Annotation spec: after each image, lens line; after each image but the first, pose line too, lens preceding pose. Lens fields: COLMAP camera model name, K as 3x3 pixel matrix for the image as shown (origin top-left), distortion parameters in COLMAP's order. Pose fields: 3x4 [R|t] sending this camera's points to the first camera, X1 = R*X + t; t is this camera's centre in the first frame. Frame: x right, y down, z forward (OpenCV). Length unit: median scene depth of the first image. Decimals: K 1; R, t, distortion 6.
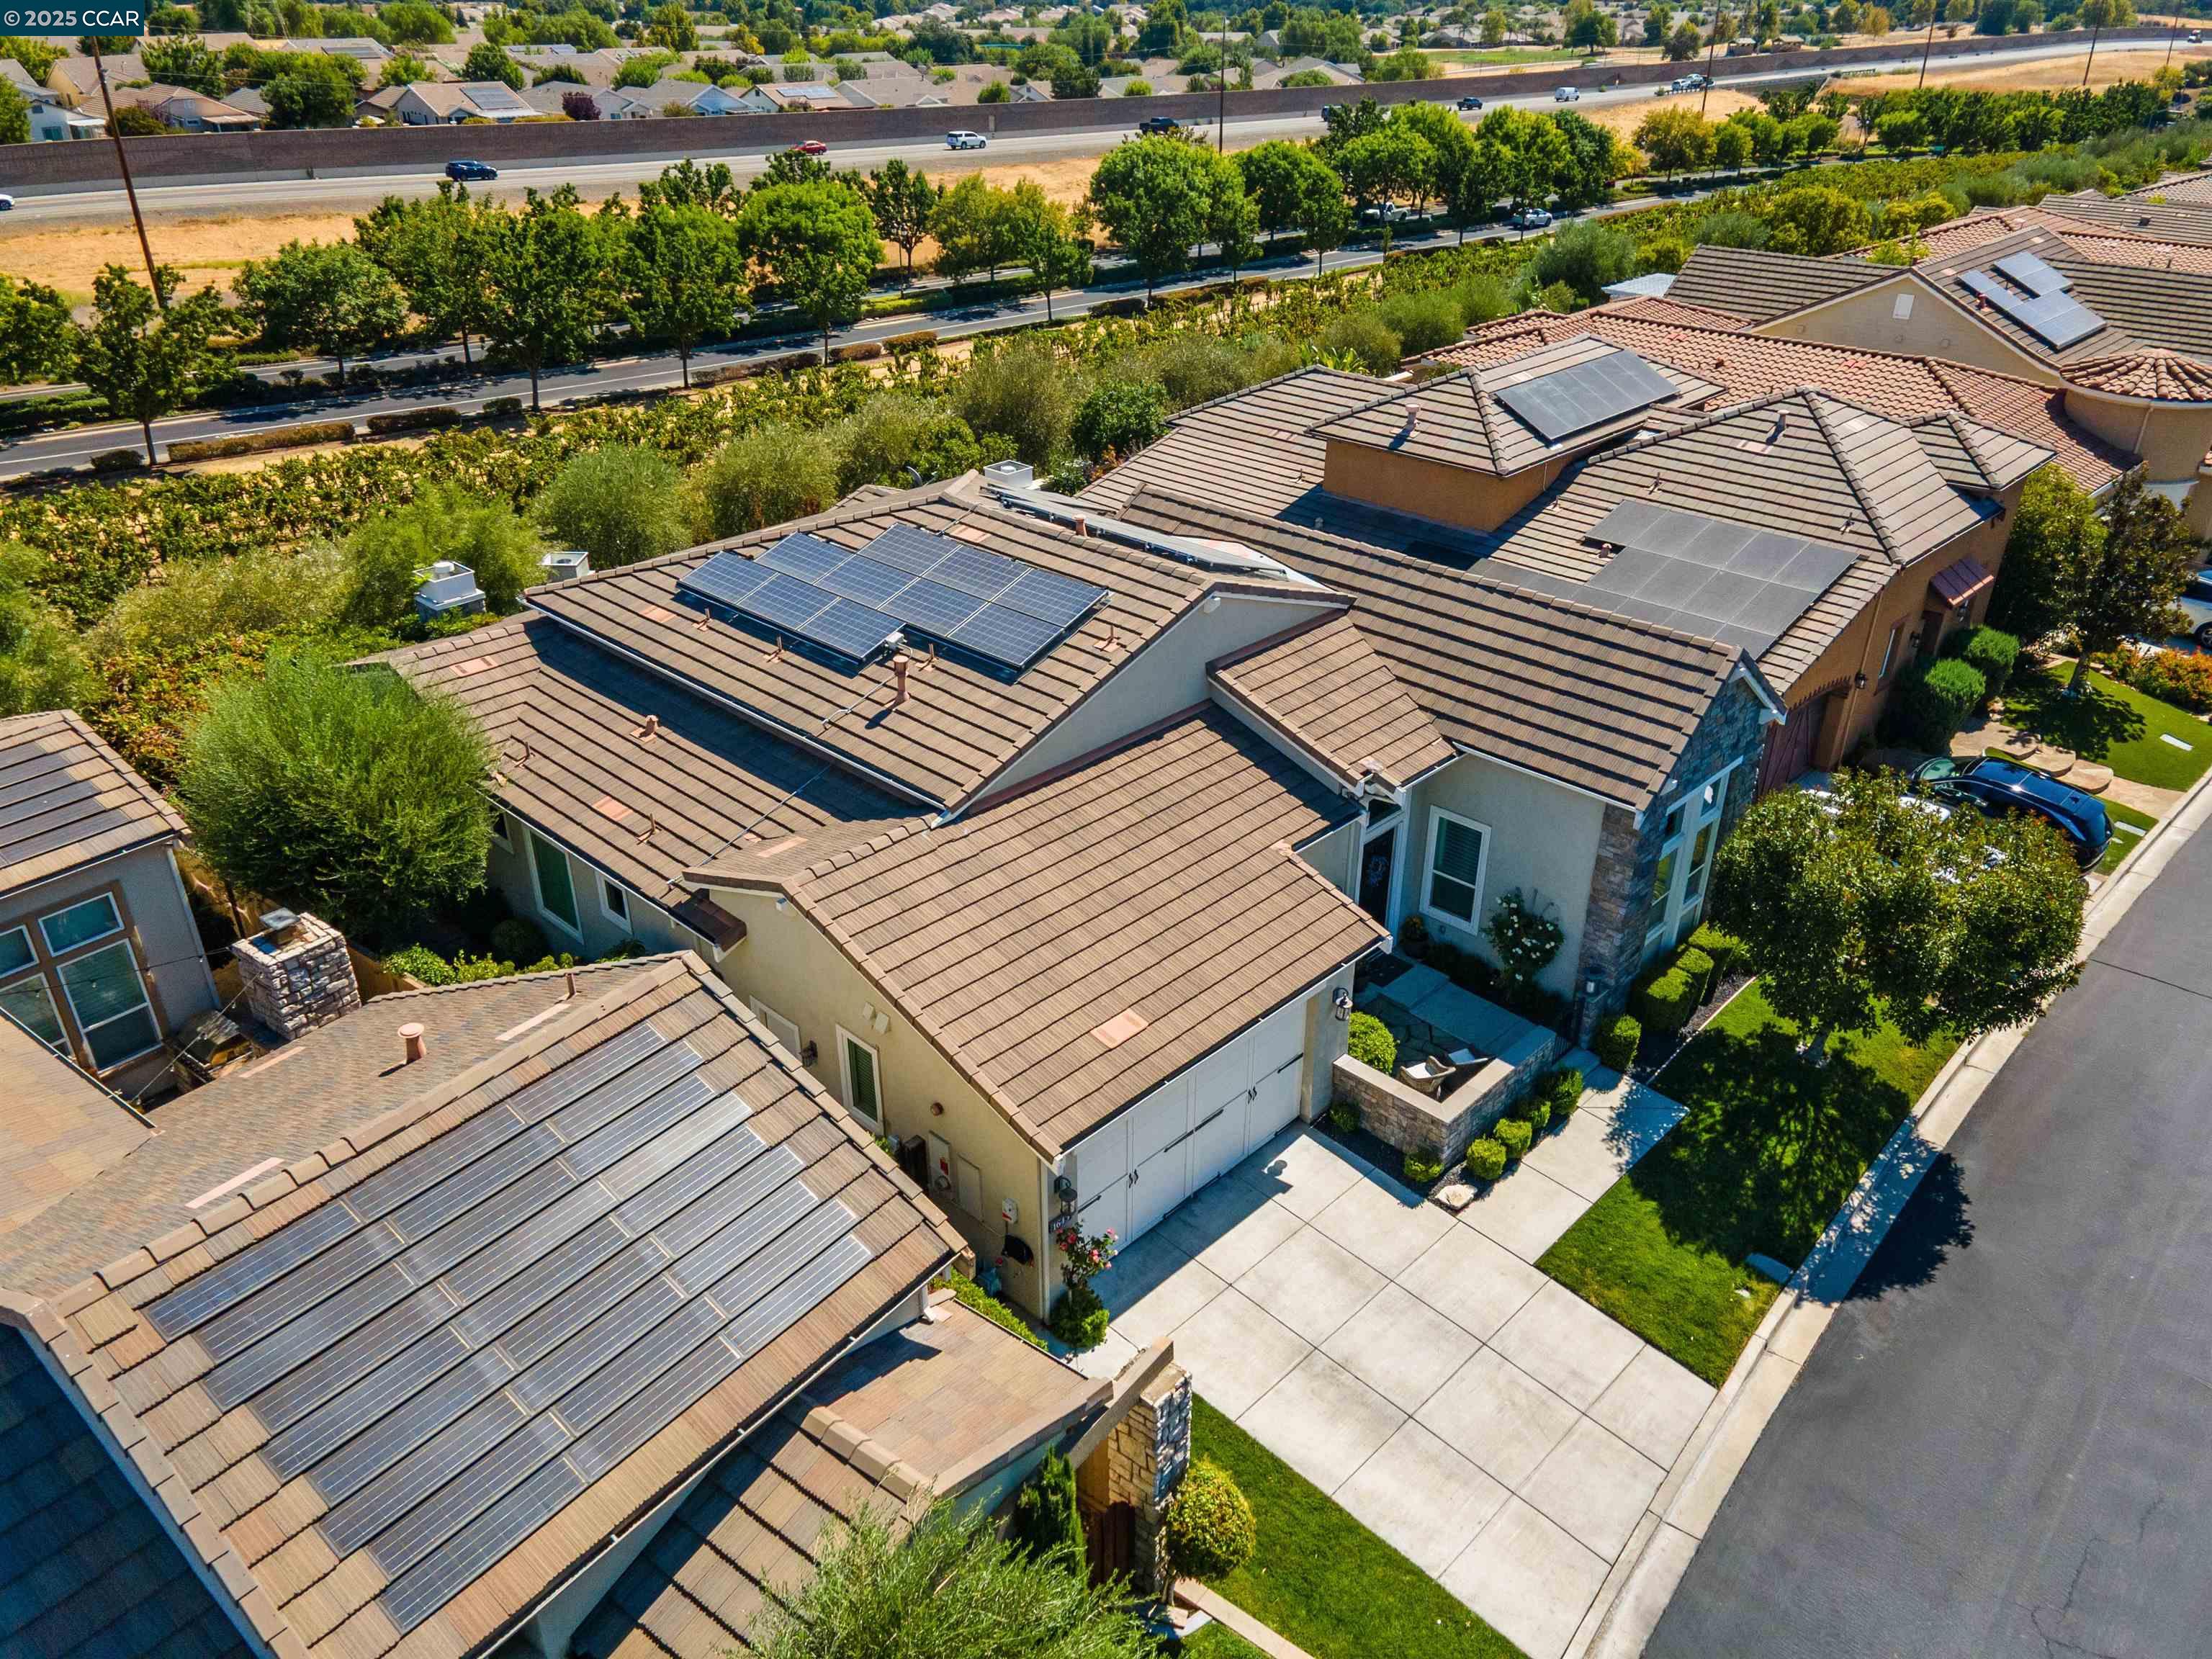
lens RADIAL K [[1622.1, 0, 1093.2], [0, 1622.1, 837.2], [0, 0, 1]] dist [0.027996, 0.023058]
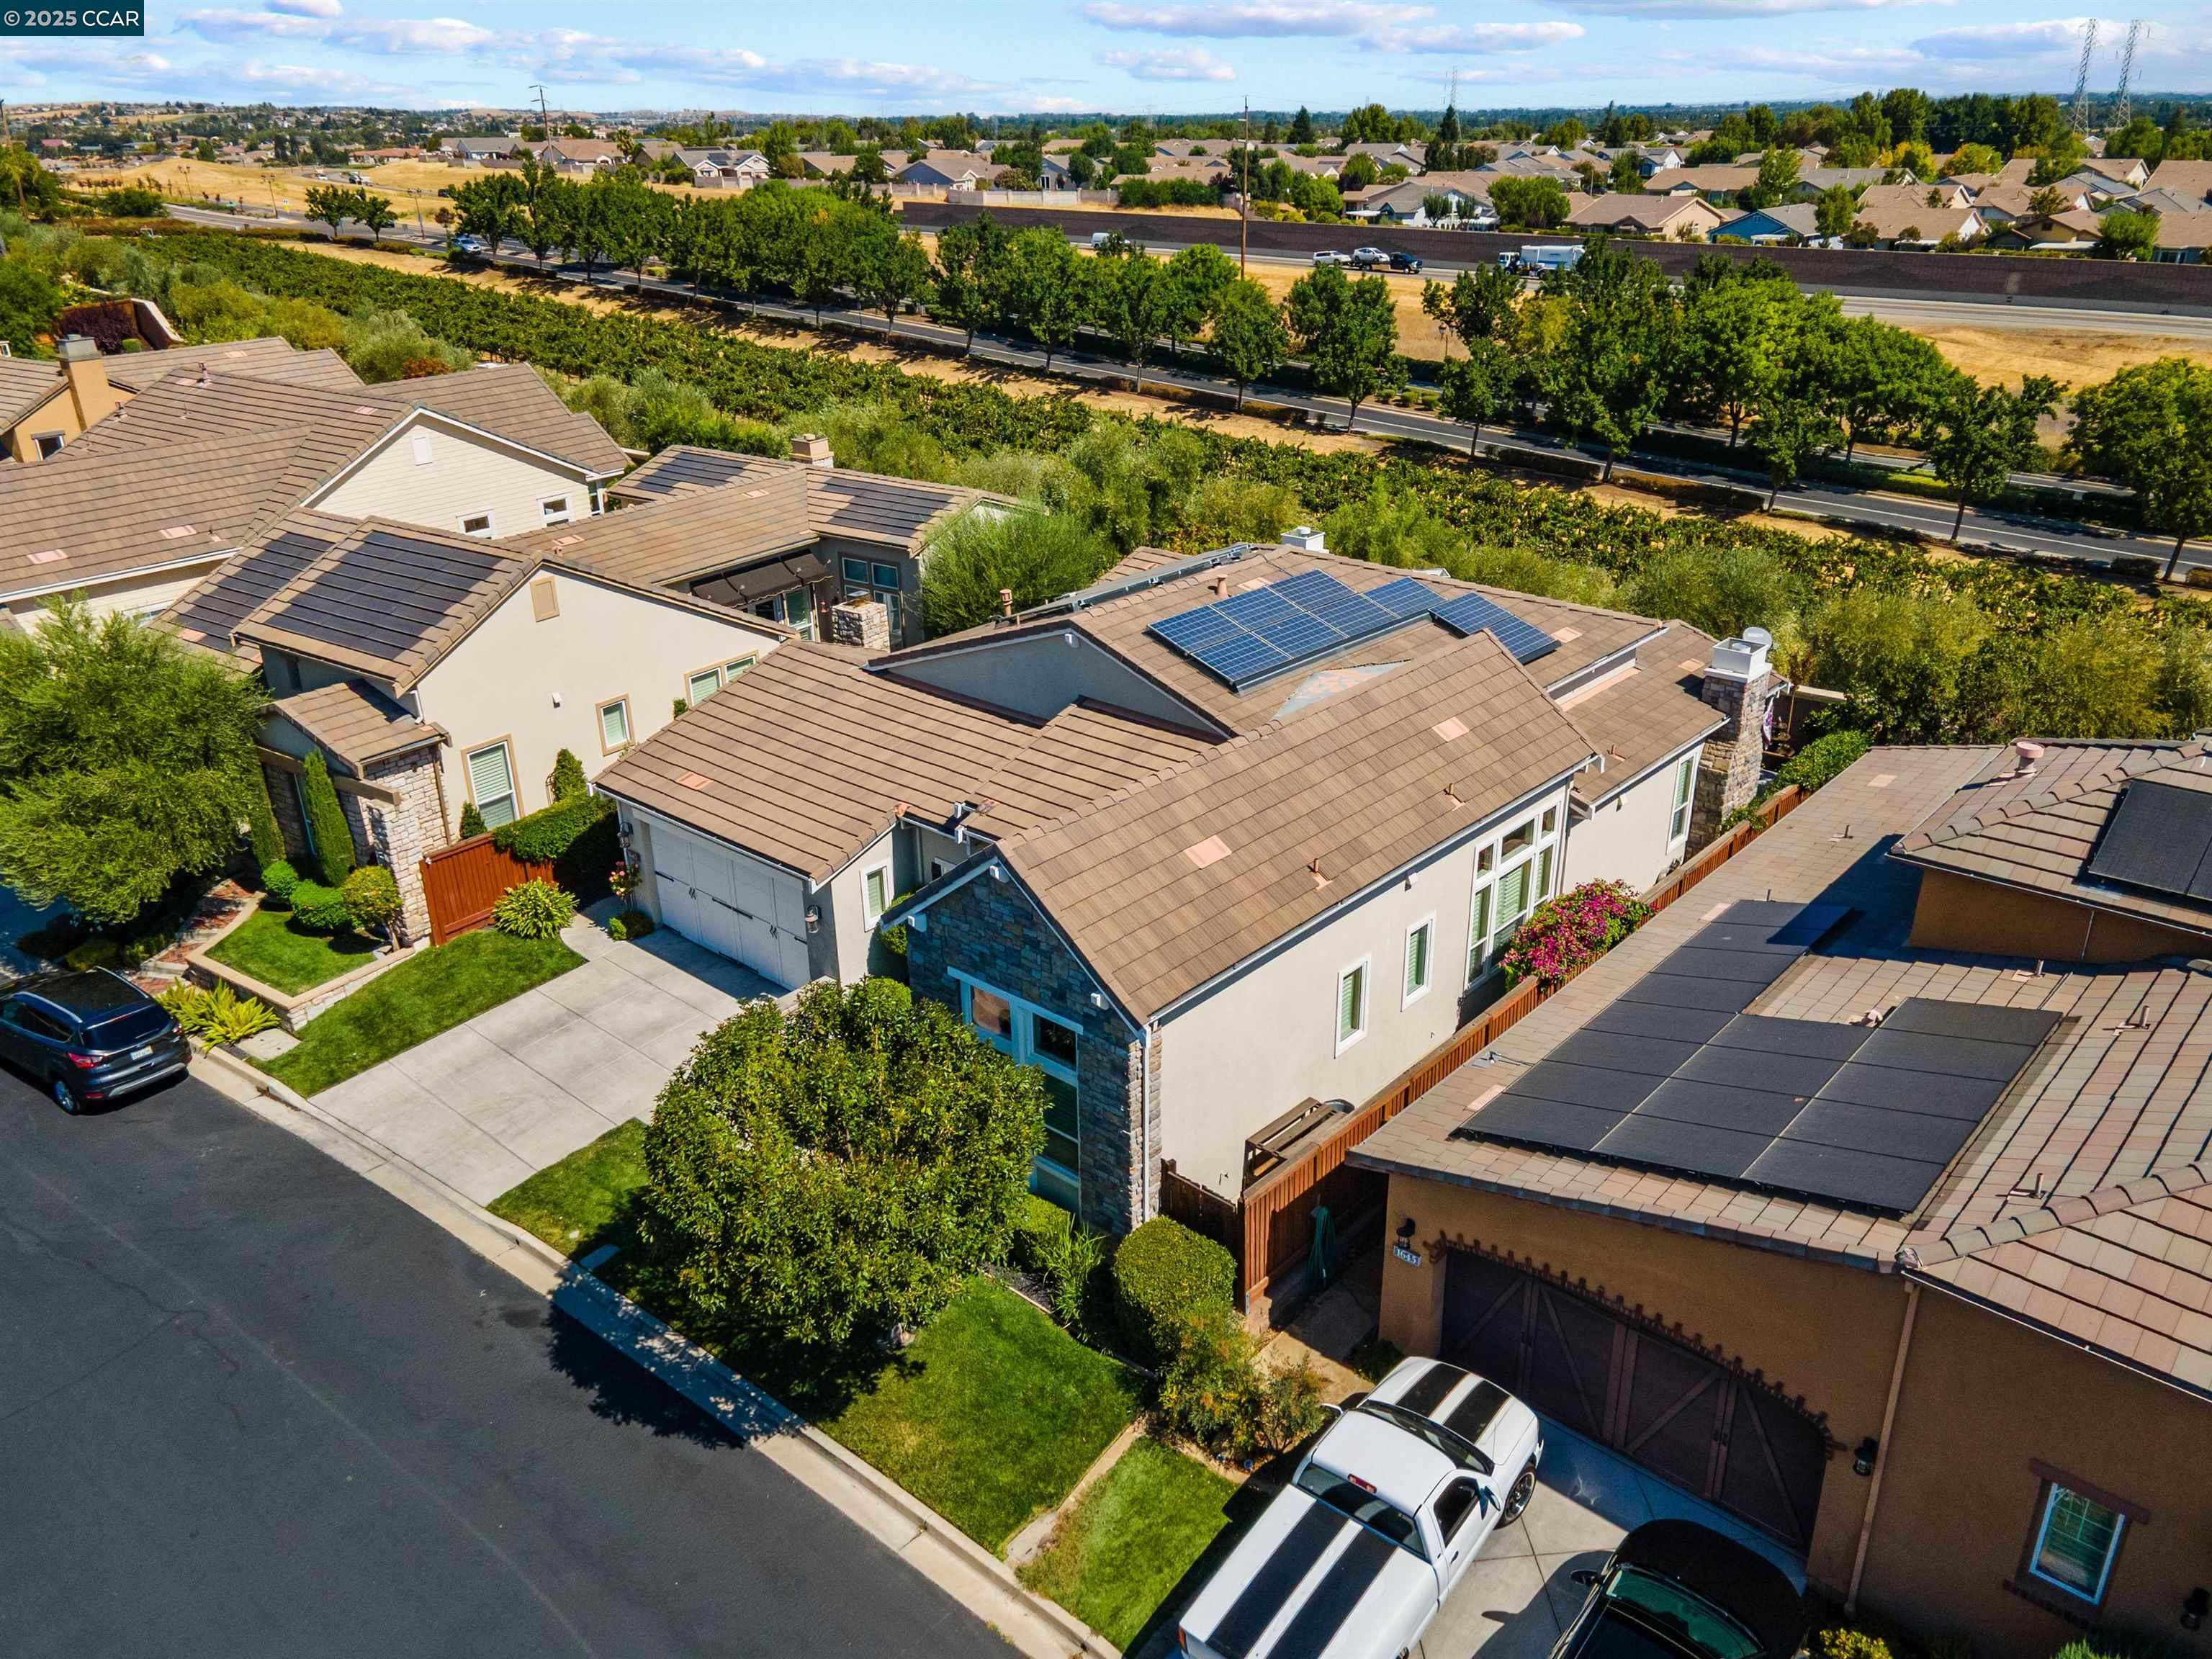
lens RADIAL K [[1622.1, 0, 1101.3], [0, 1622.1, 828.1], [0, 0, 1]] dist [0.027996, 0.023058]
pose [[0.038085, 0.399450, -0.915964, 1.074243], [-0.467834, 0.817094, 0.336881, -0.396894], [0.882995, 0.415689, 0.217995, 0.784724]]
